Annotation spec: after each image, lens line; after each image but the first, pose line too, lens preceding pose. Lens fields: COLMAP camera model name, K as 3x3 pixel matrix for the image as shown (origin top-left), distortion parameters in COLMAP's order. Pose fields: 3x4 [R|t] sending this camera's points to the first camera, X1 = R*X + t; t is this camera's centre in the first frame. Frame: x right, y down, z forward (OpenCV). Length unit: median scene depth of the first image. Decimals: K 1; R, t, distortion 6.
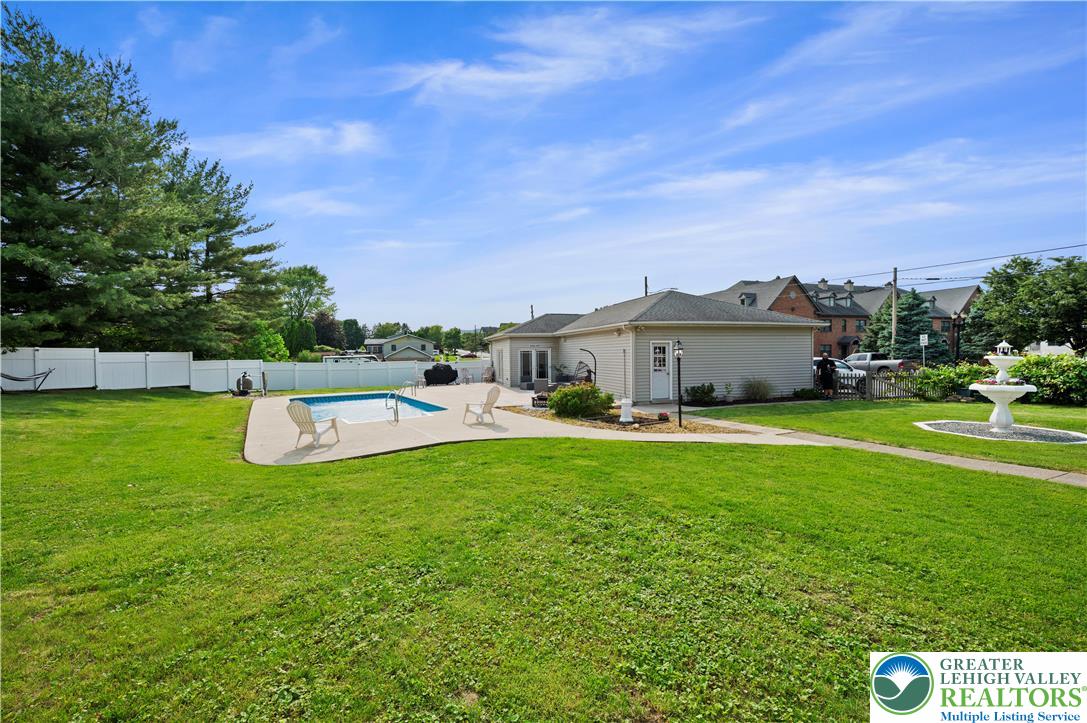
lens RADIAL K [[427.5, 0, 541.5], [0, 427.5, 362.1], [0, 0, 1]] dist [0.001338, 0.000072]
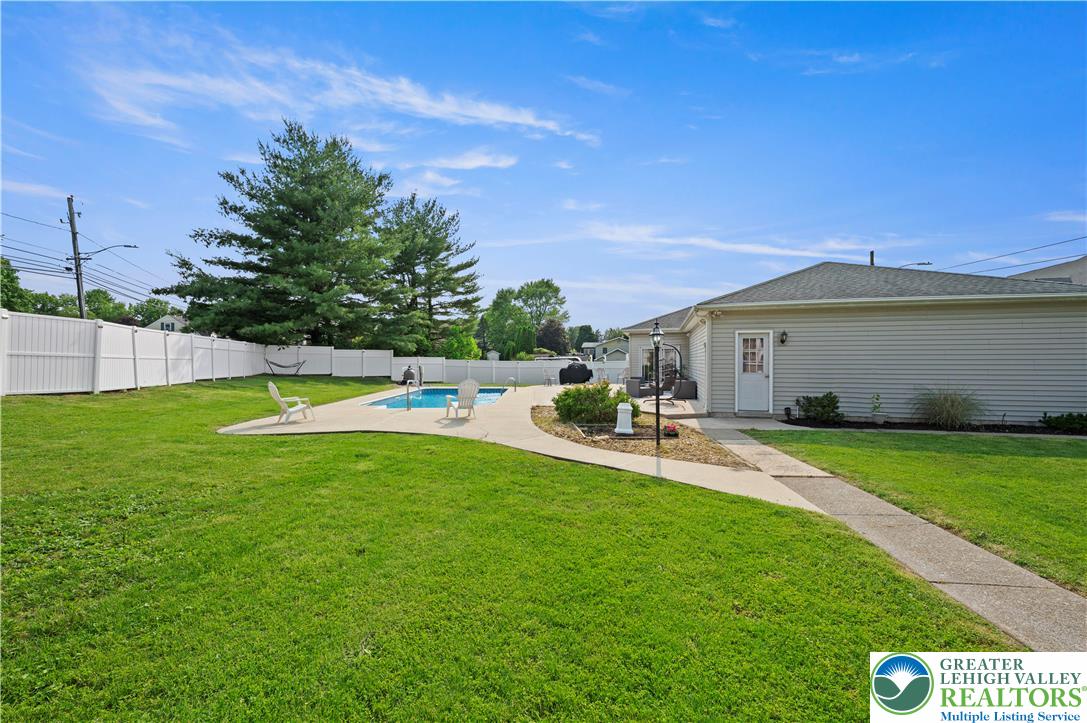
lens RADIAL K [[427.5, 0, 540.6], [0, 427.5, 359.8], [0, 0, 1]] dist [0.001338, 0.000072]
pose [[0.856225, 0.012276, -0.516457, 0.204328], [-0.020388, 0.999742, -0.010037, 0.008318], [0.516201, 0.019123, 0.856254, 0.118996]]
